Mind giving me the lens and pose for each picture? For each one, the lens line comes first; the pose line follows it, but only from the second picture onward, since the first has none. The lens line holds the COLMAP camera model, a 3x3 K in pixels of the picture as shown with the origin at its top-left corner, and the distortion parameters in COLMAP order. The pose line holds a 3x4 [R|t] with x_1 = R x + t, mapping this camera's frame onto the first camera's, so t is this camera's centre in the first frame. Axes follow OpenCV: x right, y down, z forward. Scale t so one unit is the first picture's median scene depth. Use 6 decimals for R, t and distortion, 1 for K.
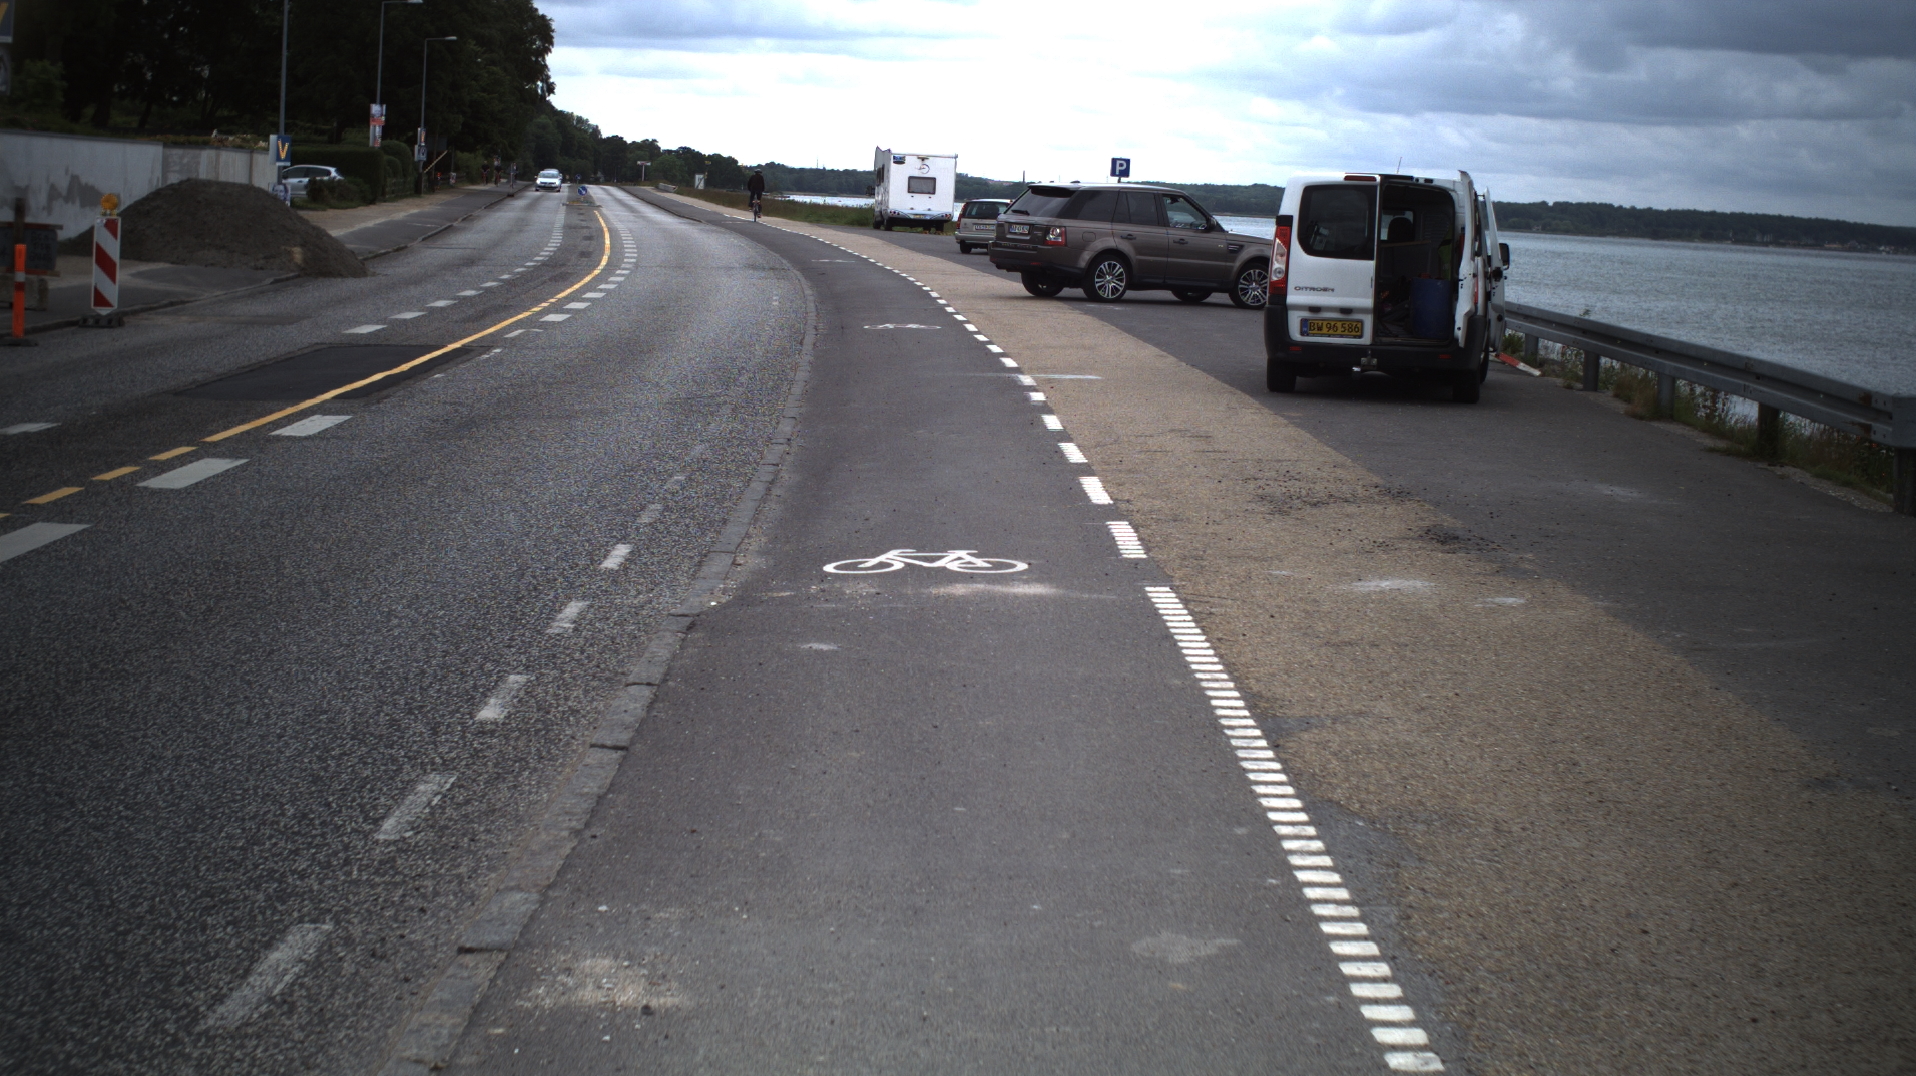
lens RADIAL K [[3332.4, 0, 958.0], [0, 3332.4, 538.0], [0, 0, 1]] dist [-0.273569, 0.226135]
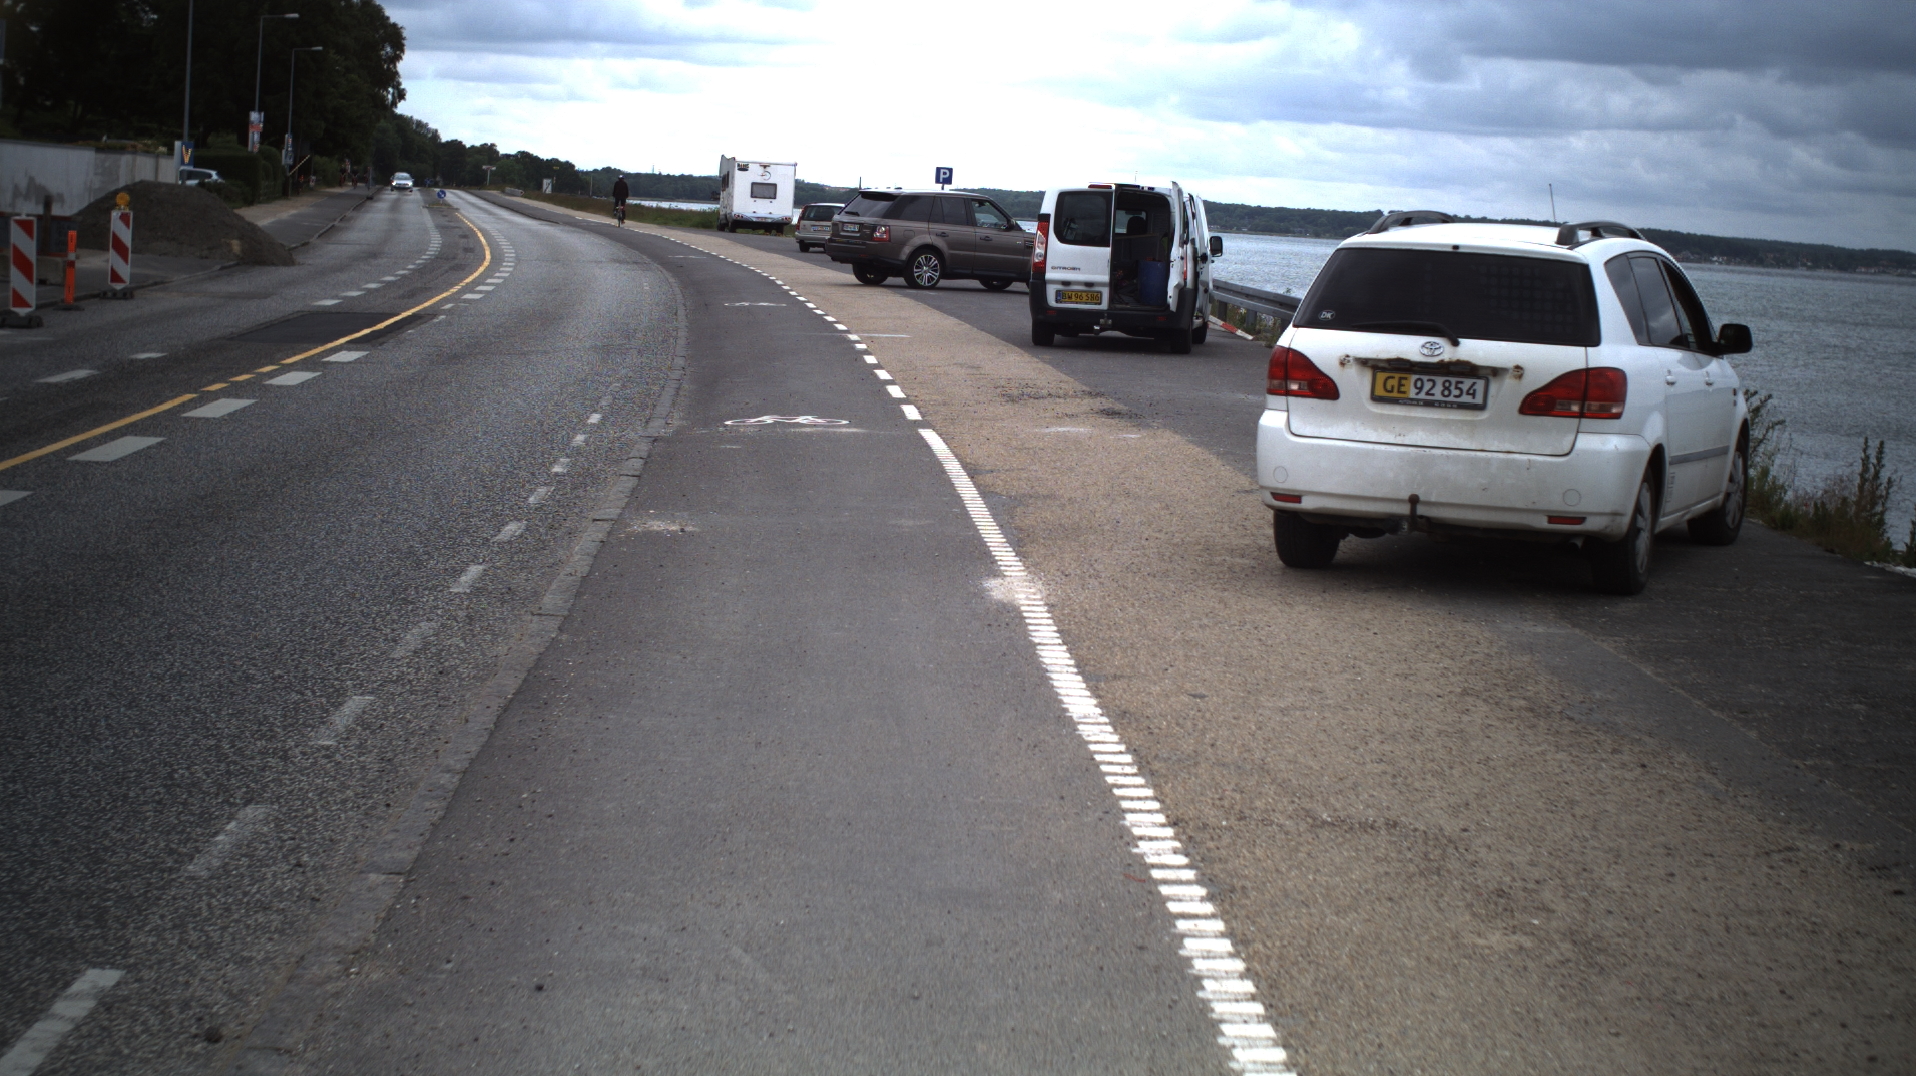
lens RADIAL K [[3332.4, 0, 958.0], [0, 3332.4, 538.0], [0, 0, 1]] dist [-0.273569, 0.226135]
pose [[0.998768, 0.003084, 0.049521, -0.001915], [-0.002990, 0.999994, -0.001974, 0.020868], [-0.049527, 0.001823, 0.998771, -0.194468]]
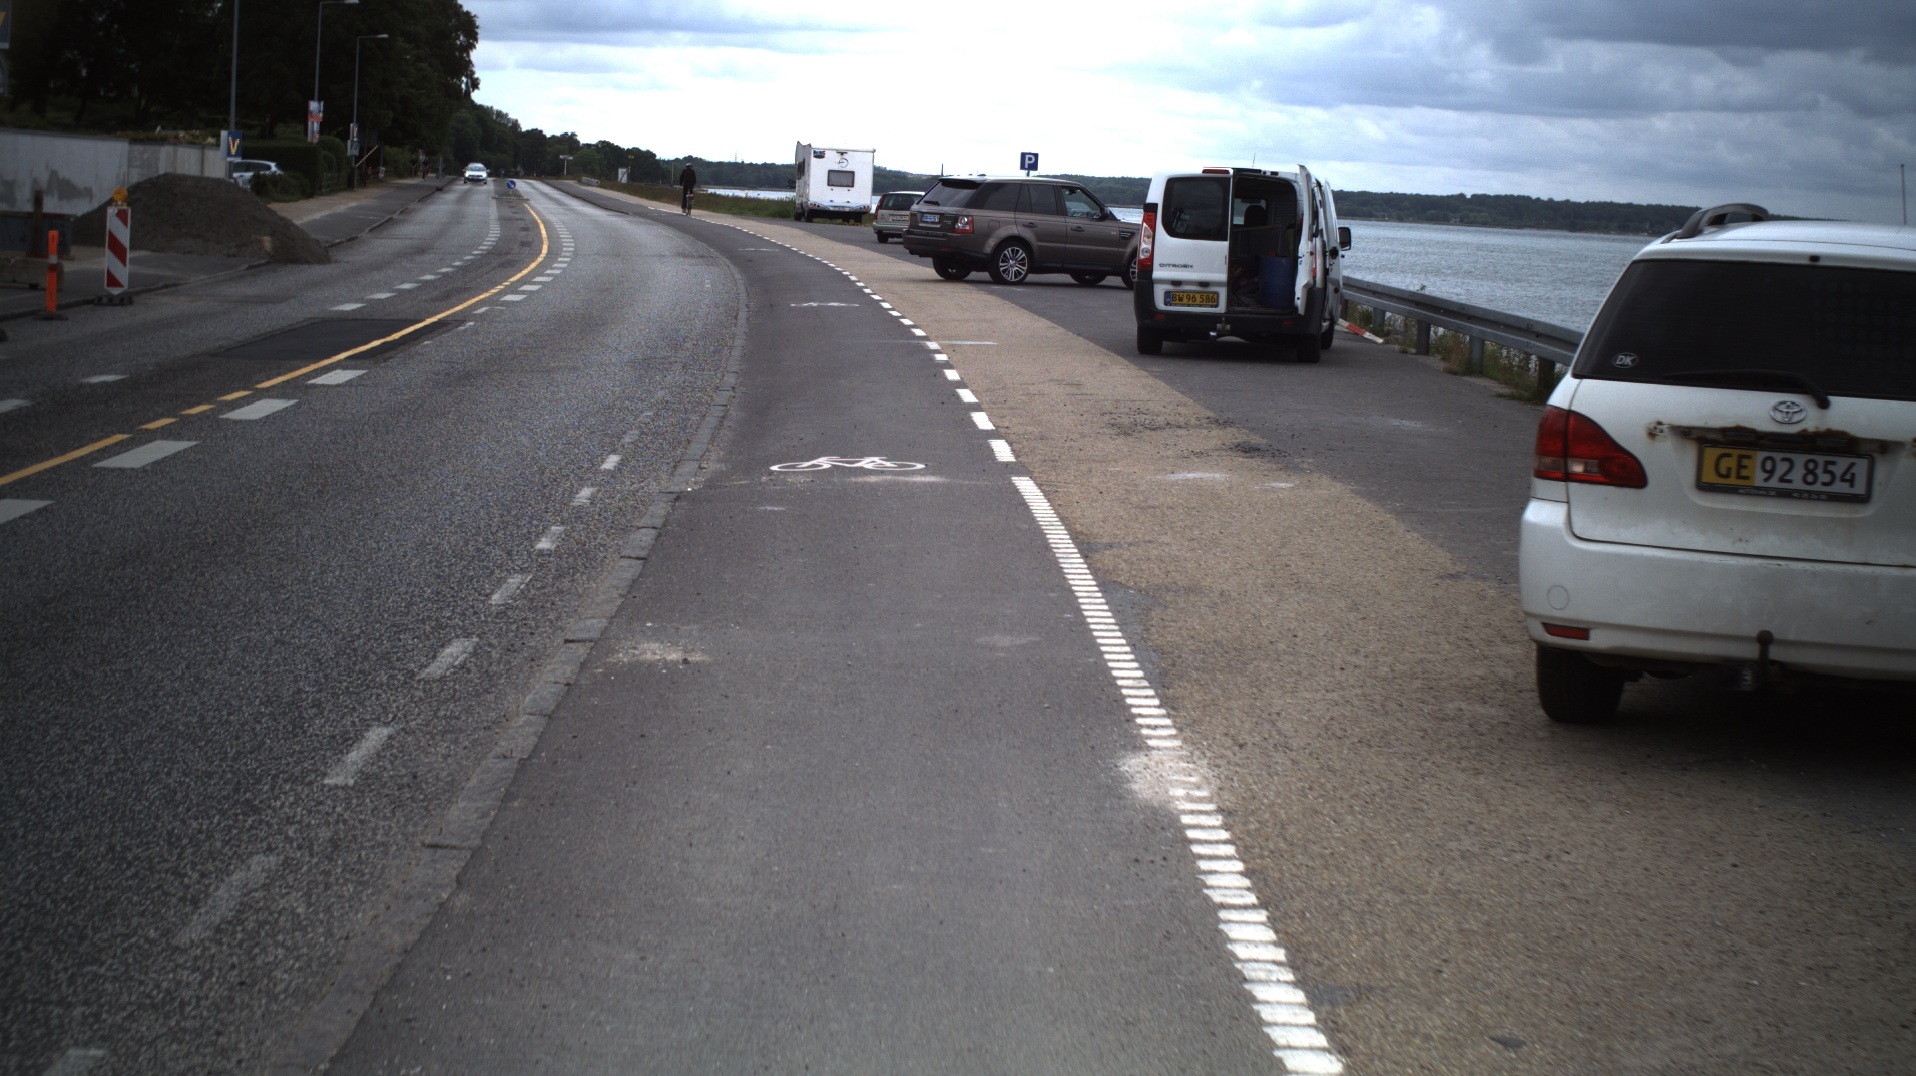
lens RADIAL K [[3332.4, 0, 958.0], [0, 3332.4, 538.0], [0, 0, 1]] dist [-0.273569, 0.226135]
pose [[0.999703, -0.002927, 0.024196, 0.000643], [0.002878, 0.999994, 0.002048, 0.010421], [-0.024202, -0.001978, 0.999705, -0.097314]]
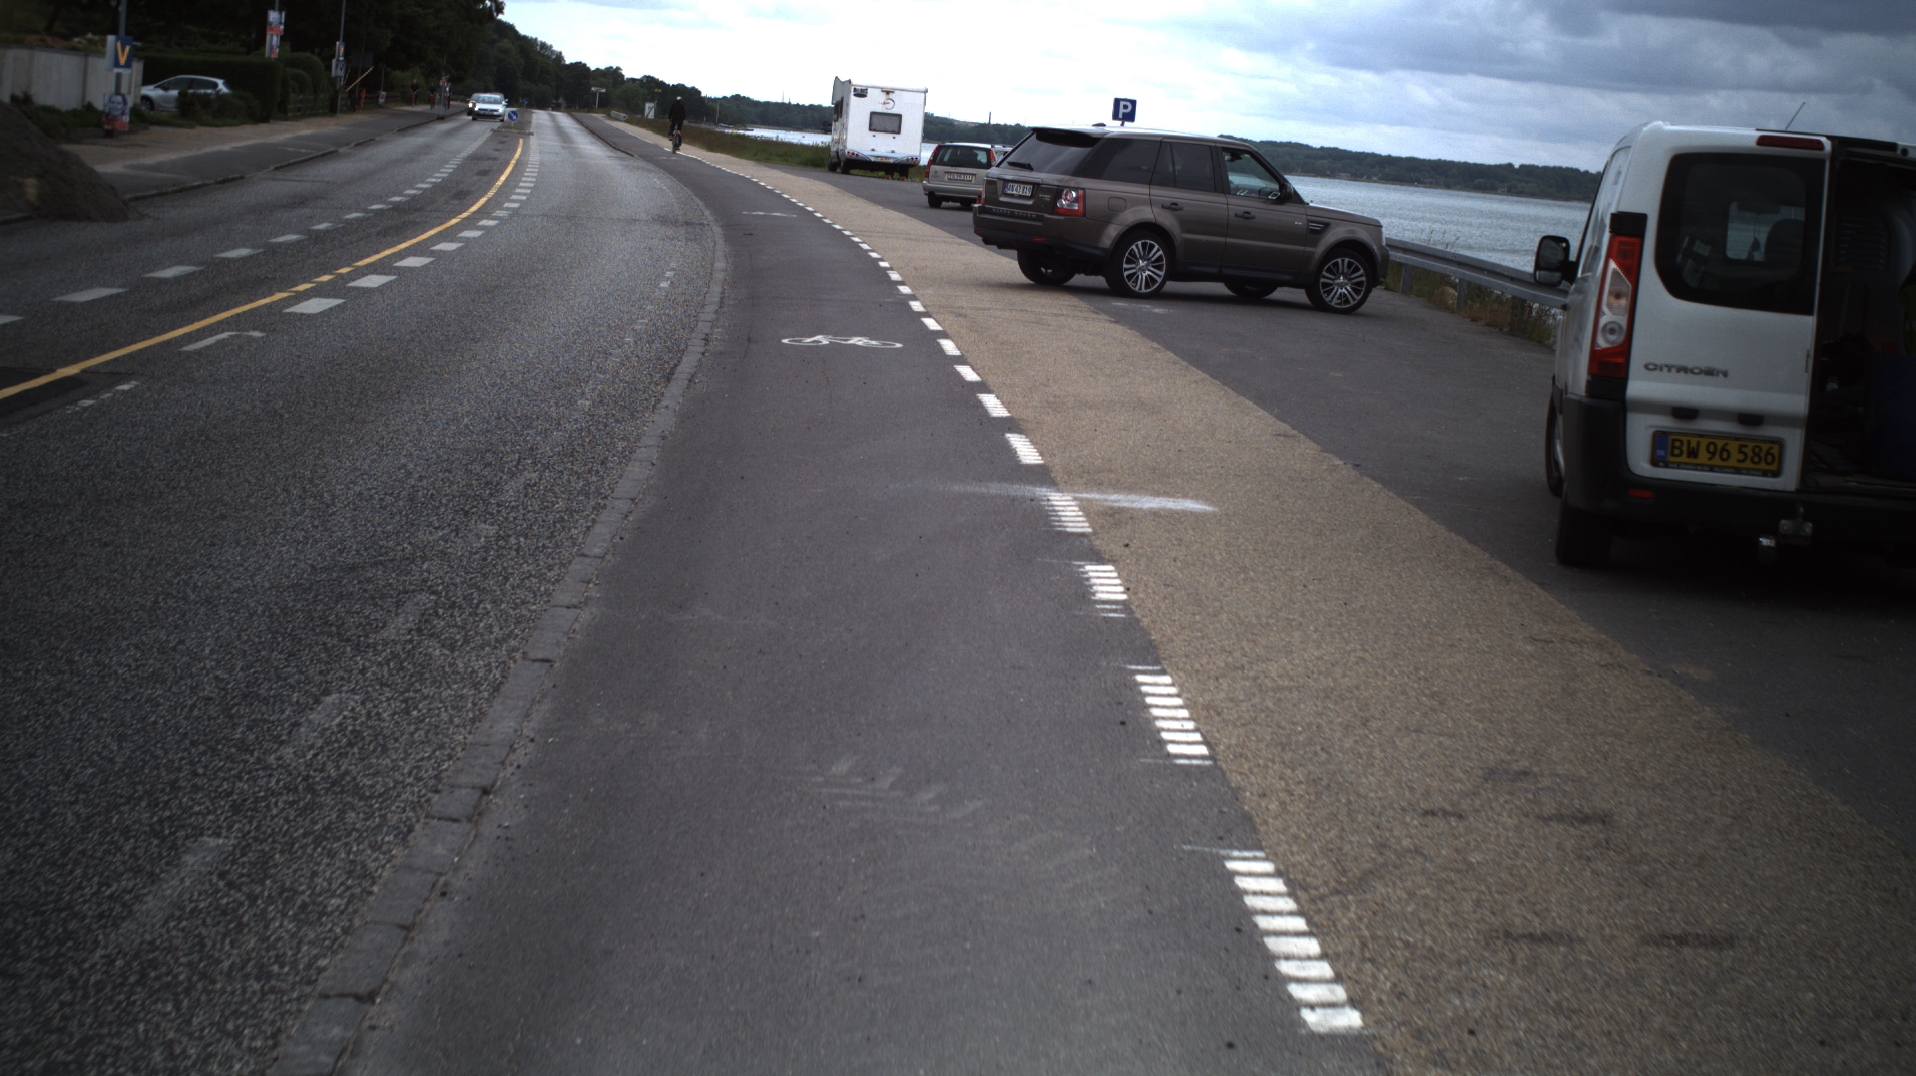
lens RADIAL K [[3332.4, 0, 958.0], [0, 3332.4, 538.0], [0, 0, 1]] dist [-0.273569, 0.226135]
pose [[0.999228, 0.036352, 0.014913, -0.002174], [-0.036612, 0.999175, 0.017562, -0.030604], [-0.014262, -0.018095, 0.999735, 0.290718]]
